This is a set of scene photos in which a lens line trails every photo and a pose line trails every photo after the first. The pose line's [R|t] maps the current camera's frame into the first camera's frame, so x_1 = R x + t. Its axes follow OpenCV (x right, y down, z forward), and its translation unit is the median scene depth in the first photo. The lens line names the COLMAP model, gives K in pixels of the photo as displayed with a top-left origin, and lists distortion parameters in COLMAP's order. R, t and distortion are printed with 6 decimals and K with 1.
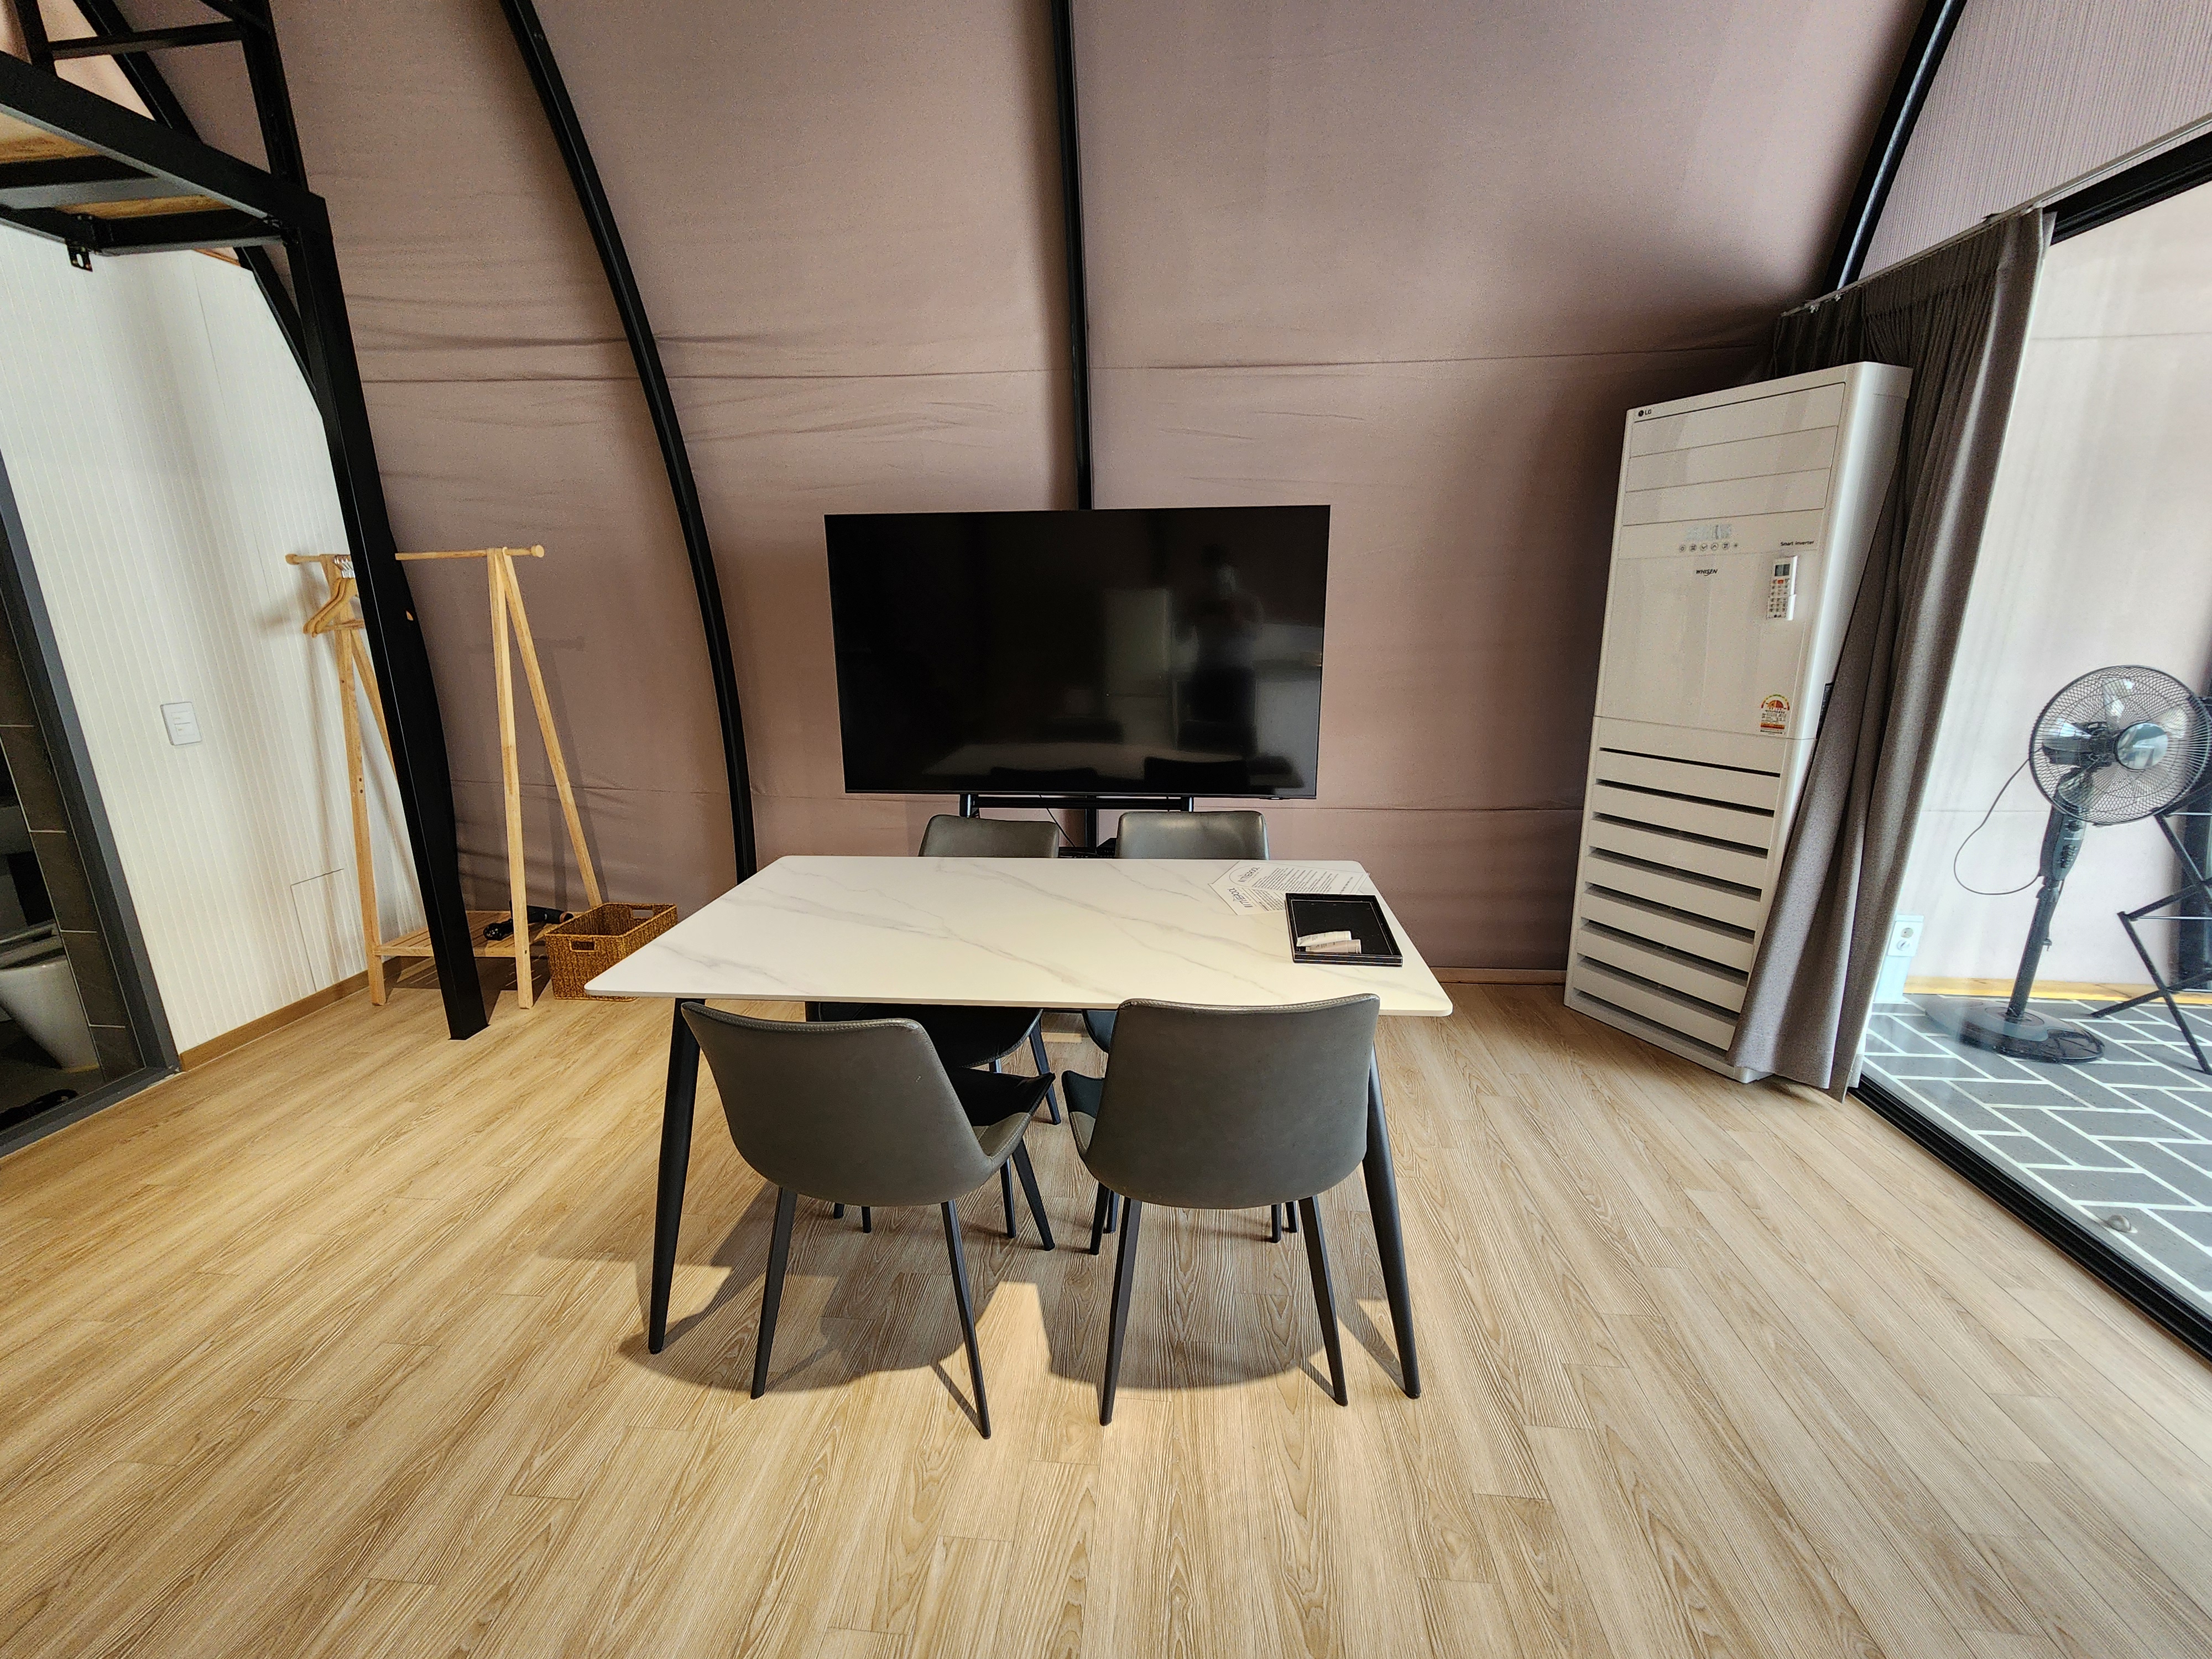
lens RADIAL K [[907.6, 0, 1101.3], [0, 907.6, 828.5], [0, 0, 1]] dist [0.003485, -0.000371]
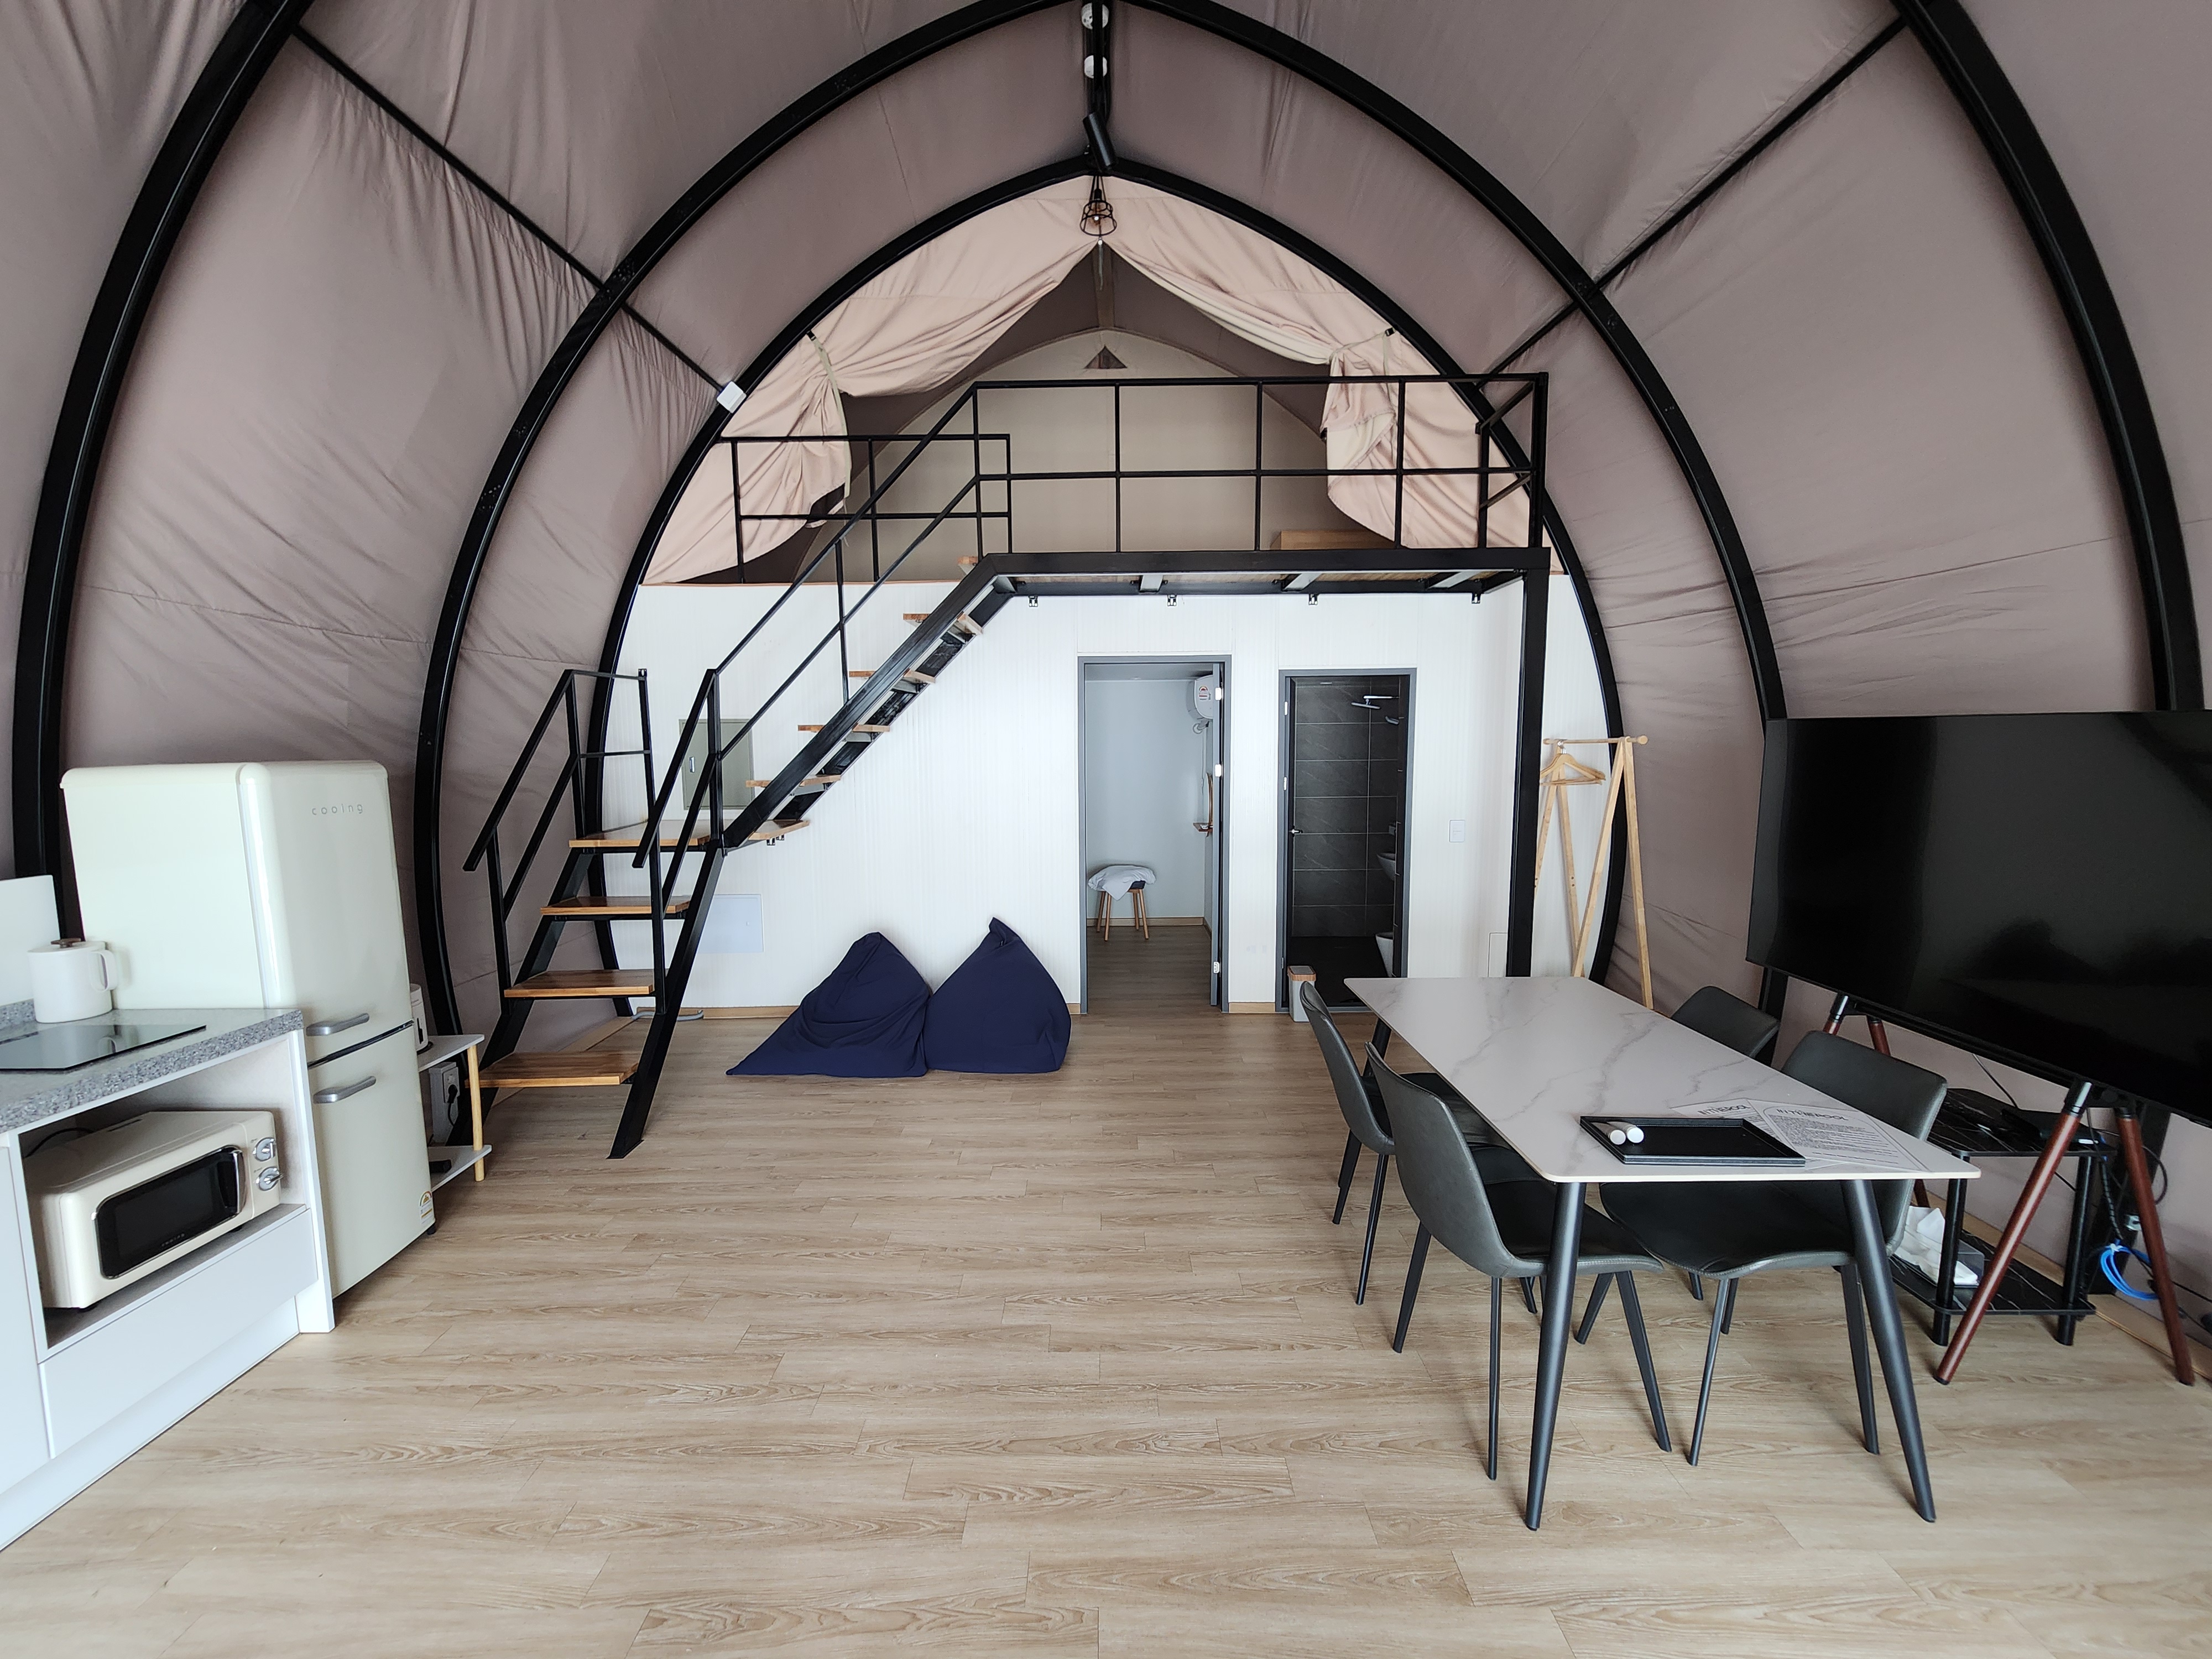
lens RADIAL K [[907.6, 0, 1107.1], [0, 907.6, 837.4], [0, 0, 1]] dist [0.003485, -0.000371]
pose [[0.108604, 0.122517, -0.986506, 0.669694], [-0.248928, 0.964111, 0.092332, -0.089590], [0.962414, 0.235541, 0.135204, 0.074502]]
